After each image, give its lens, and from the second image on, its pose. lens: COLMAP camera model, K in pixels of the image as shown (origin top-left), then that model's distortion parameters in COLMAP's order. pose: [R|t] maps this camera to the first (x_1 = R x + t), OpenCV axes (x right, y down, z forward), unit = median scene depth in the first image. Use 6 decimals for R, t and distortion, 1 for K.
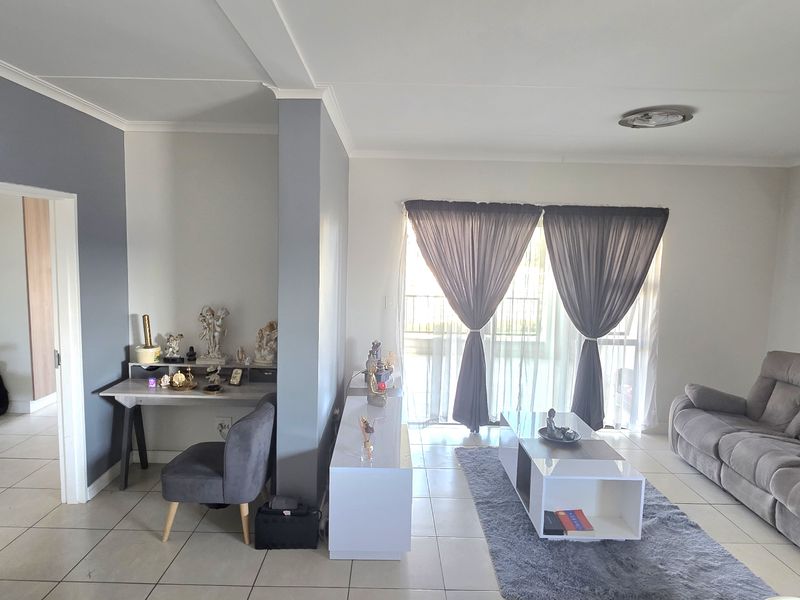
lens RADIAL K [[522.2, 0, 389.4], [0, 522.2, 300.7], [0, 0, 1]] dist [-0.005374, 0.007650]
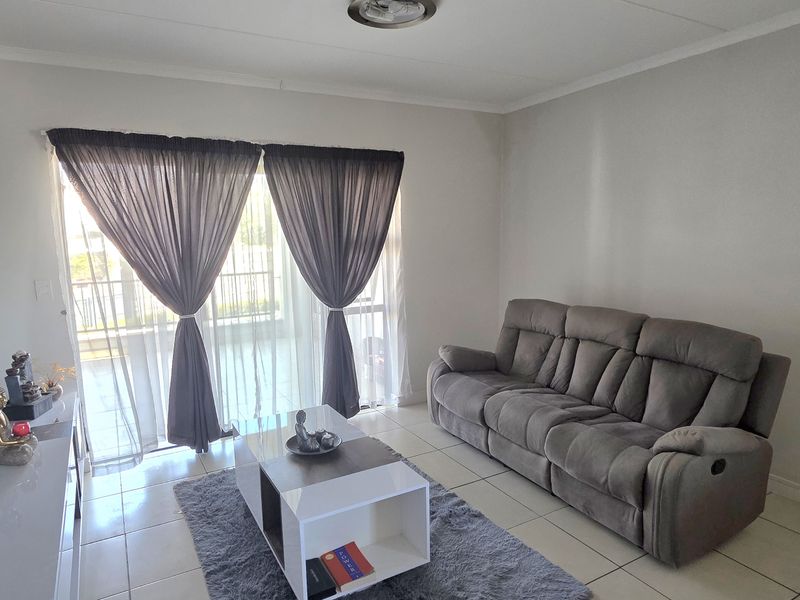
lens RADIAL K [[522.2, 0, 398.2], [0, 522.2, 298.9], [0, 0, 1]] dist [-0.005374, 0.007650]
pose [[0.867082, -0.107413, 0.486448, 0.071940], [0.089935, 0.994185, 0.059219, 0.016910], [-0.489981, -0.007599, 0.871700, 0.234199]]
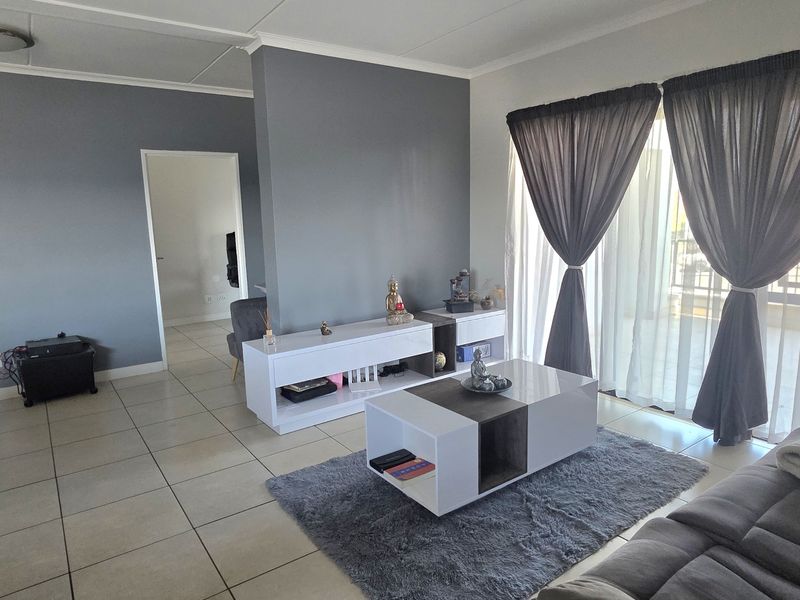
lens RADIAL K [[522.2, 0, 401.3], [0, 522.2, 299.6], [0, 0, 1]] dist [-0.005374, 0.007650]
pose [[0.589421, 0.090379, -0.802754, 0.680463], [-0.044157, 0.995841, 0.079696, 0.057814], [0.806618, -0.011527, 0.590960, 0.338754]]
